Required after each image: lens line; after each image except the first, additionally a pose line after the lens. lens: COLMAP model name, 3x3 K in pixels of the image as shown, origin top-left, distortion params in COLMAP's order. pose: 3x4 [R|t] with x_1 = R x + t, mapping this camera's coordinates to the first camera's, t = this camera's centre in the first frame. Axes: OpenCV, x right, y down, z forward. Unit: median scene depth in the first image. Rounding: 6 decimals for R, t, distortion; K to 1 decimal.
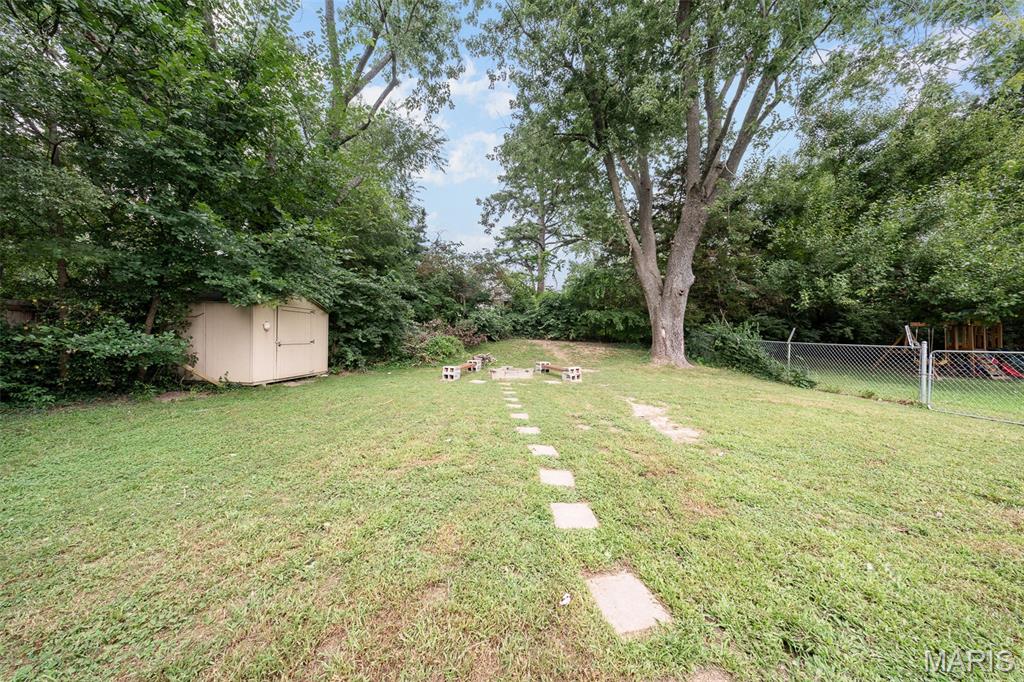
lens RADIAL K [[309.6, 0, 512.8], [0, 309.6, 340.3], [0, 0, 1]] dist [0.000226, -0.000997]
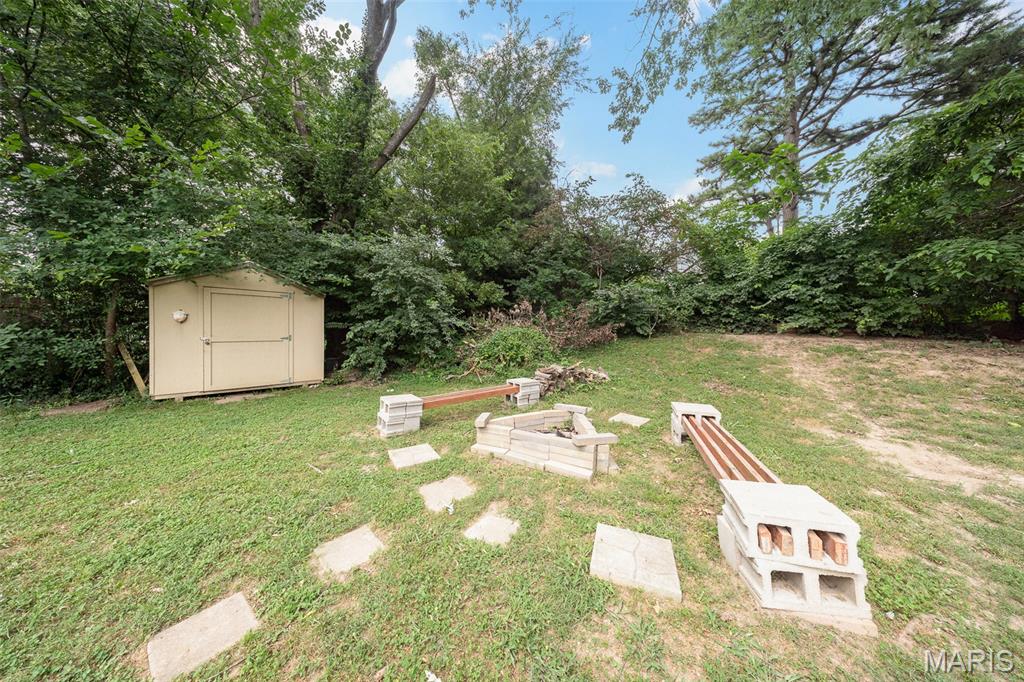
lens RADIAL K [[309.6, 0, 509.0], [0, 309.6, 331.5], [0, 0, 1]] dist [0.000226, -0.000997]
pose [[0.764941, -0.012796, -0.643973, 0.103101], [0.000530, 0.999815, -0.019238, 0.003089], [0.644100, 0.014375, 0.764806, 0.433444]]
